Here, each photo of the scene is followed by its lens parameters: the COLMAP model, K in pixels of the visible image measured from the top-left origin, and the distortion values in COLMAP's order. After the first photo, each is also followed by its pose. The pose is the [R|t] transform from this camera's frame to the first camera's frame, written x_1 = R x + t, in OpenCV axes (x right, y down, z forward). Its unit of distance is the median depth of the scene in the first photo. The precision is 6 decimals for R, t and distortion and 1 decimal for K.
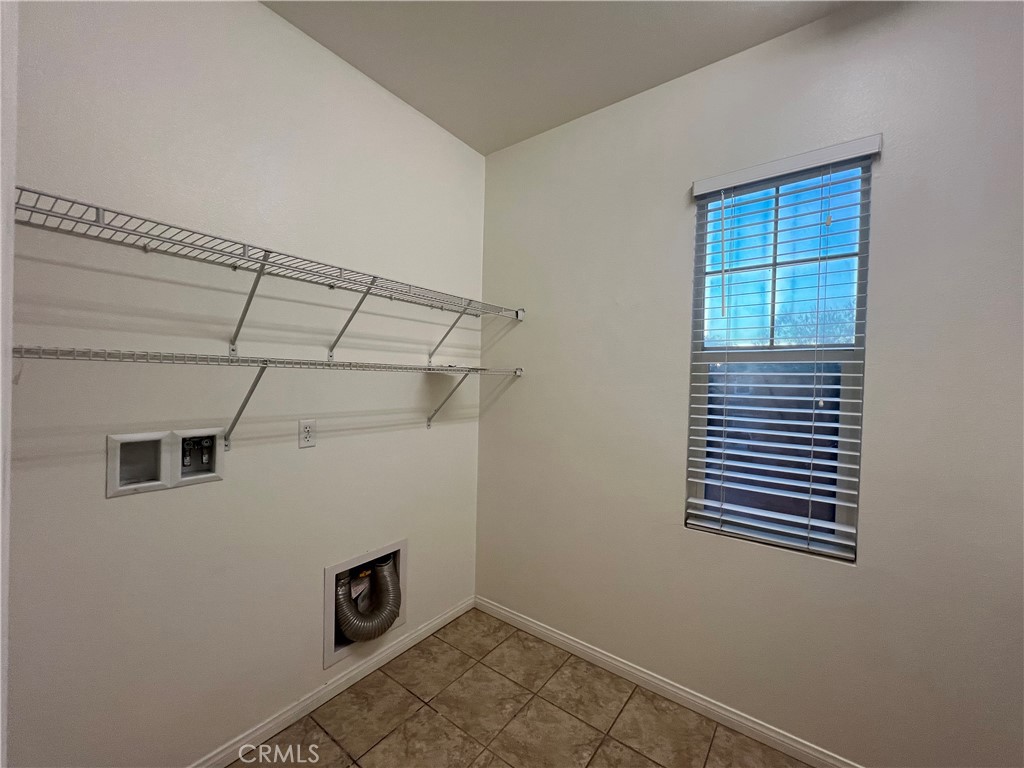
lens RADIAL K [[408.9, 0, 512.0], [0, 408.9, 384.0], [0, 0, 1]] dist [0.000666, 0.000125]
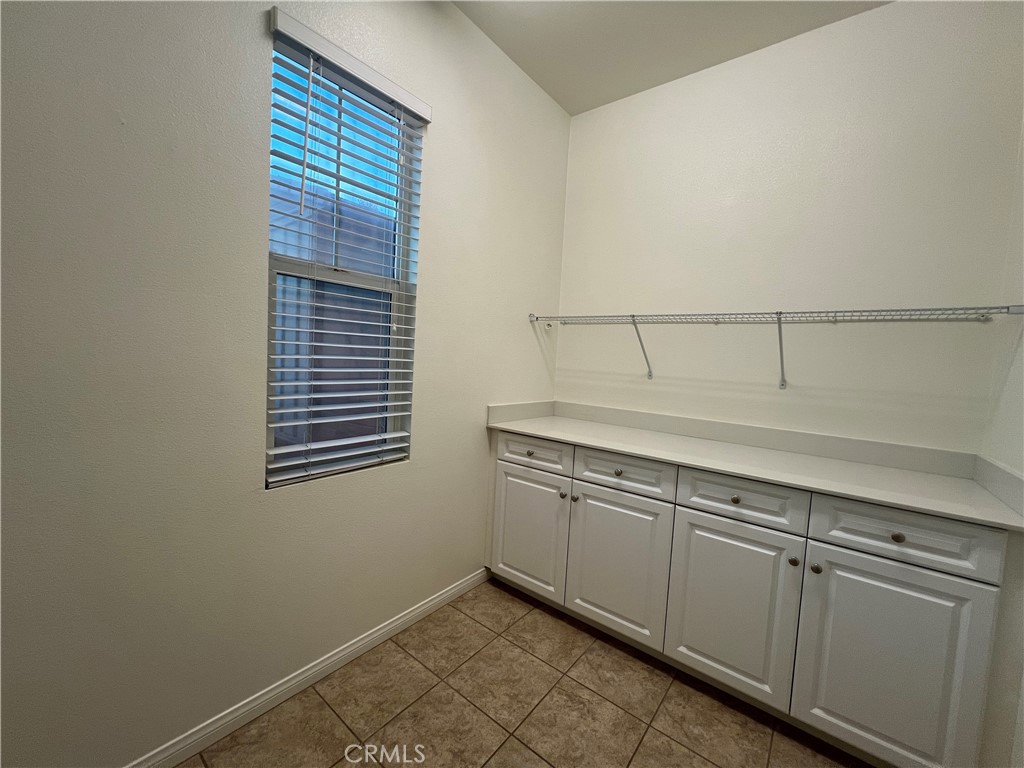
lens RADIAL K [[409.9, 0, 512.0], [0, 409.9, 384.0], [0, 0, 1]] dist [-0.000442, 0.000169]
pose [[0.031549, -0.091828, 0.995275, -0.328978], [-0.041694, 0.994783, 0.093104, 0.075191], [-0.998632, -0.044435, 0.027556, 0.595541]]
